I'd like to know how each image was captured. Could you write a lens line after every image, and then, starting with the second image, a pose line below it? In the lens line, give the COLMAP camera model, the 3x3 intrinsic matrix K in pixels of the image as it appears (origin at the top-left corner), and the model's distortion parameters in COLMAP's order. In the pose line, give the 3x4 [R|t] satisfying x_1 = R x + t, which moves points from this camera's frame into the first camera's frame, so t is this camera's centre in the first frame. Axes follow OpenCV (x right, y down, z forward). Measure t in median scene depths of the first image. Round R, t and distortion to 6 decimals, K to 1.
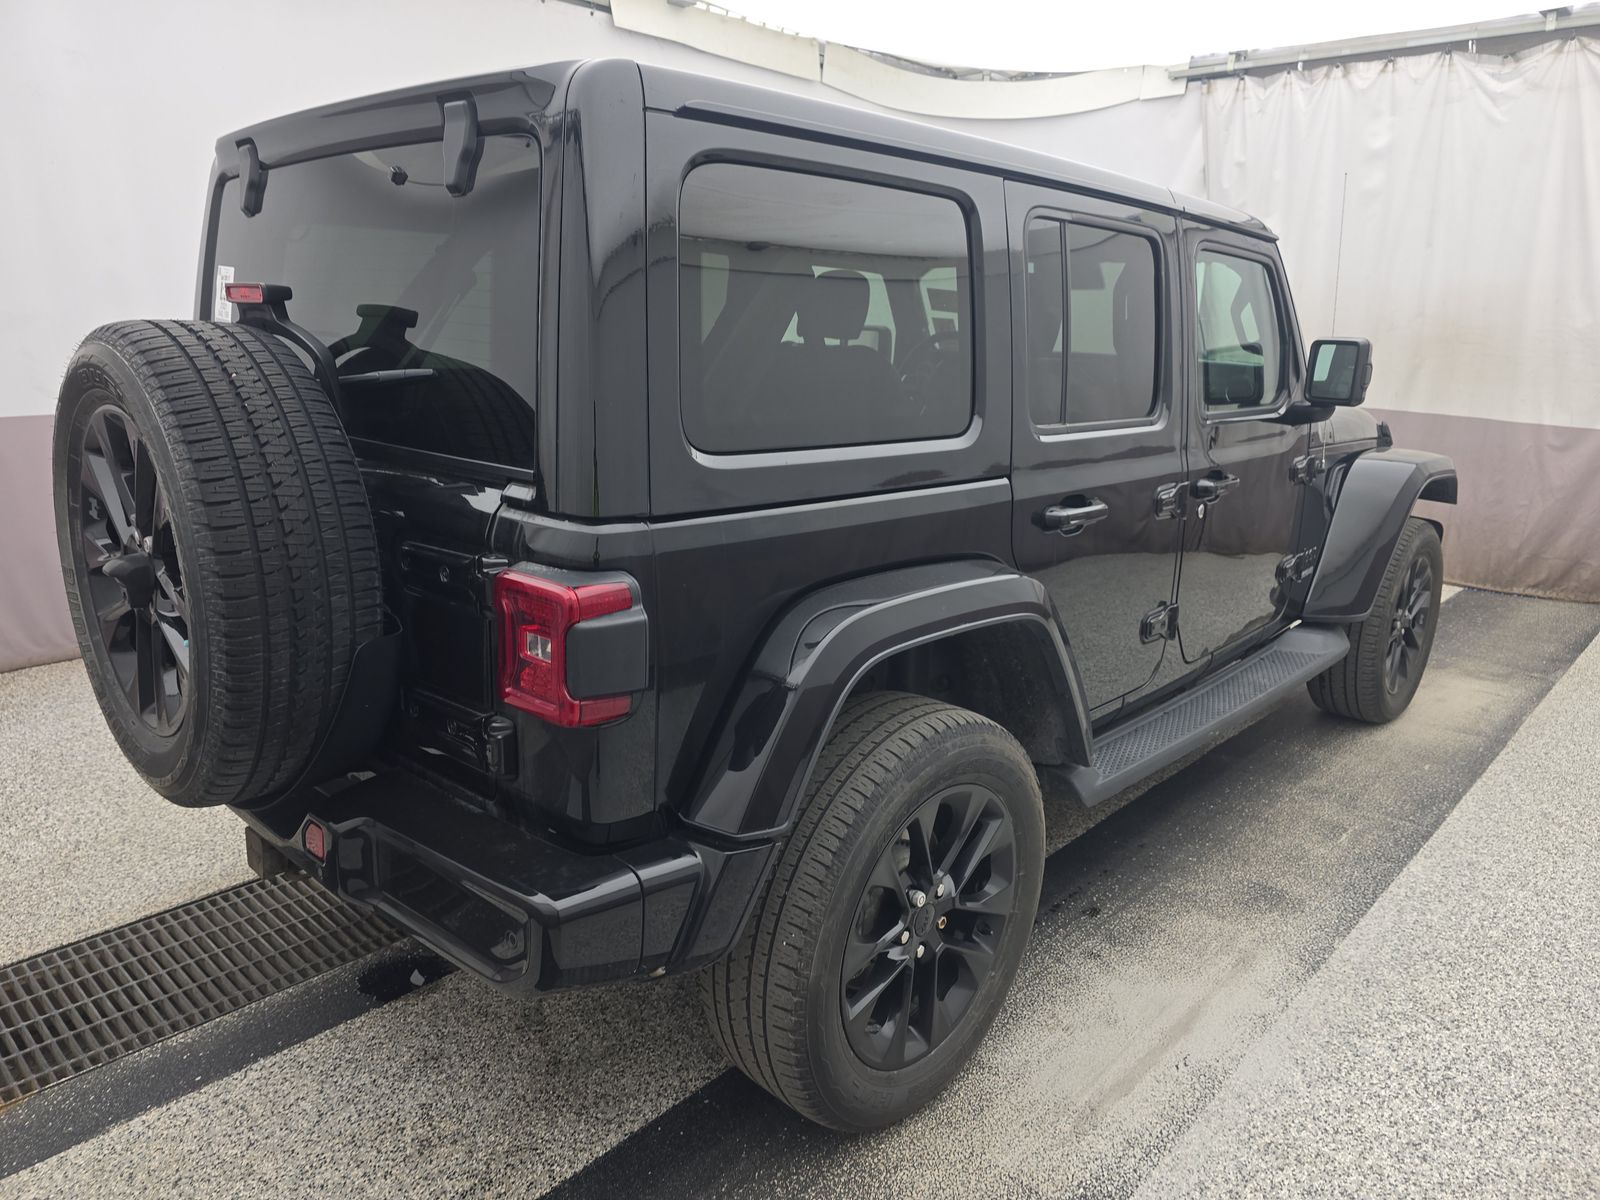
lens RADIAL K [[1079.1, 0, 791.9], [0, 1079.1, 602.4], [0, 0, 1]] dist [0.013516, -0.007760]
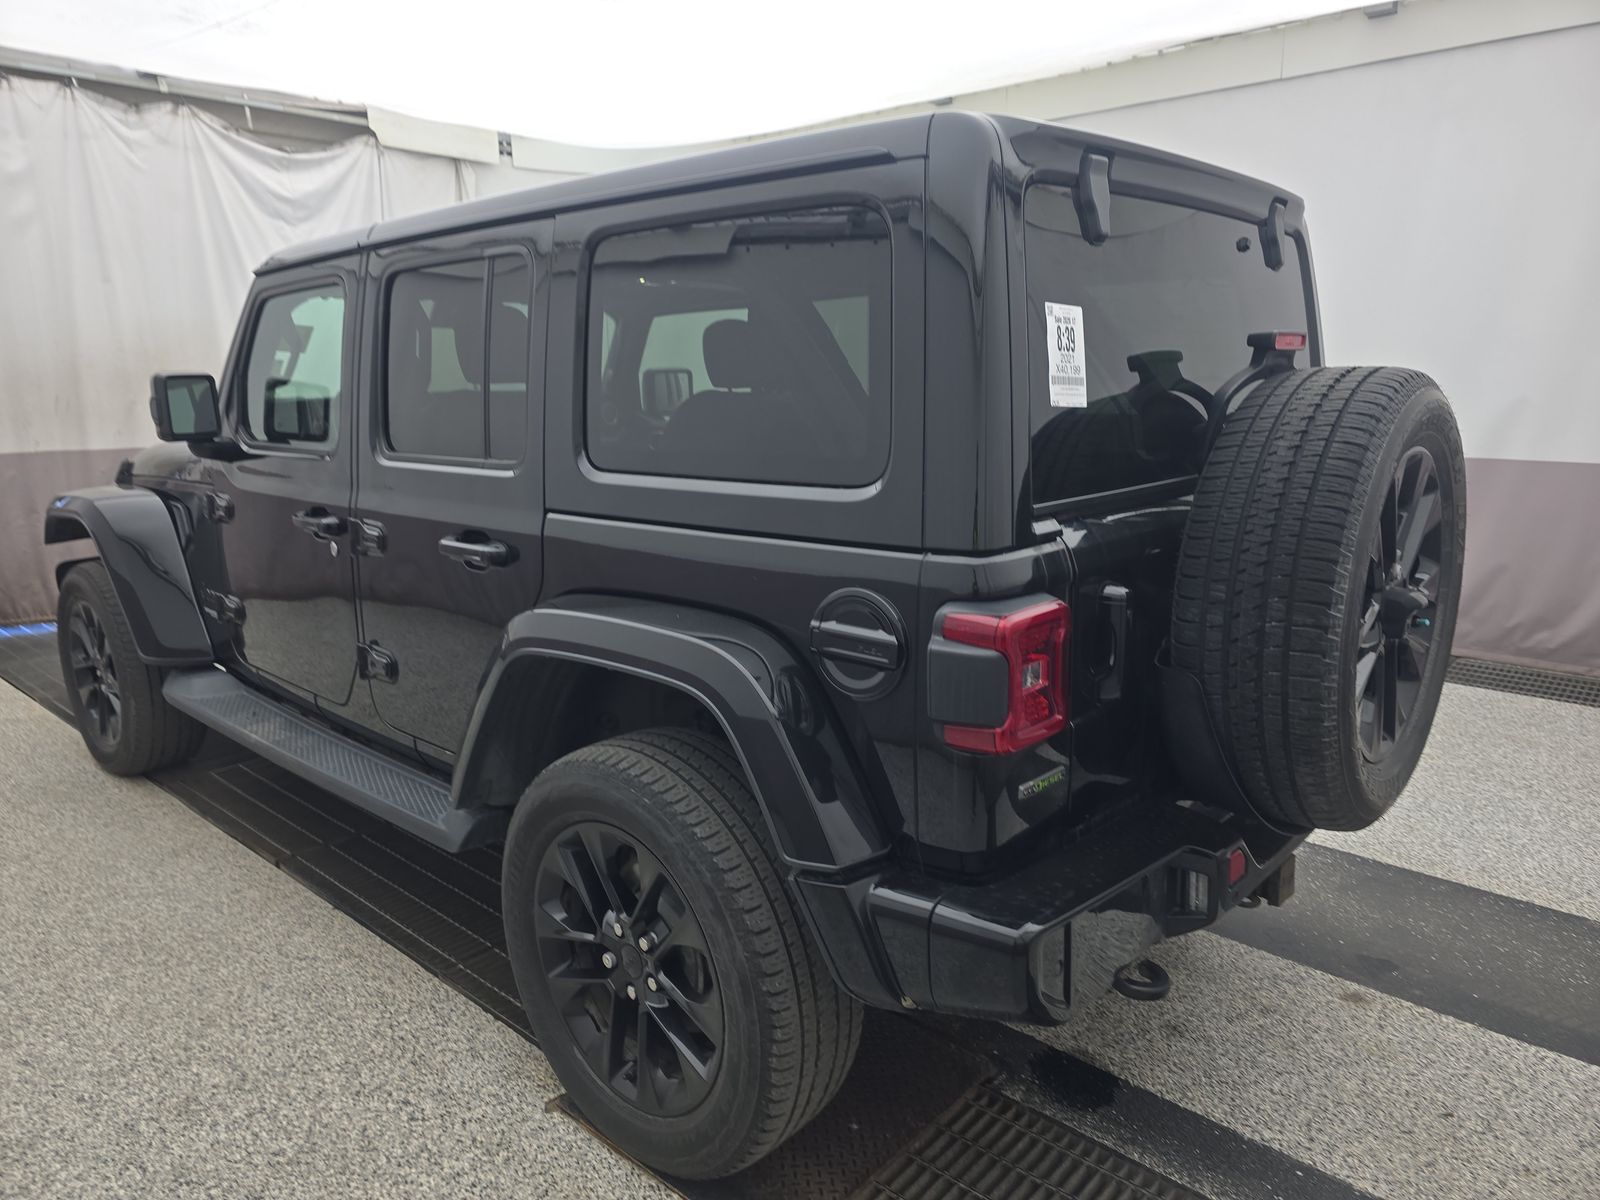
lens RADIAL K [[1095.4, 0, 786.6], [0, 1095.4, 601.9], [0, 0, 1]] dist [0.000084, -0.001914]
pose [[-0.024591, -0.239941, 0.970476, -0.771819], [0.269873, 0.933134, 0.237547, -0.207987], [-0.962582, 0.267747, 0.041807, 0.727604]]
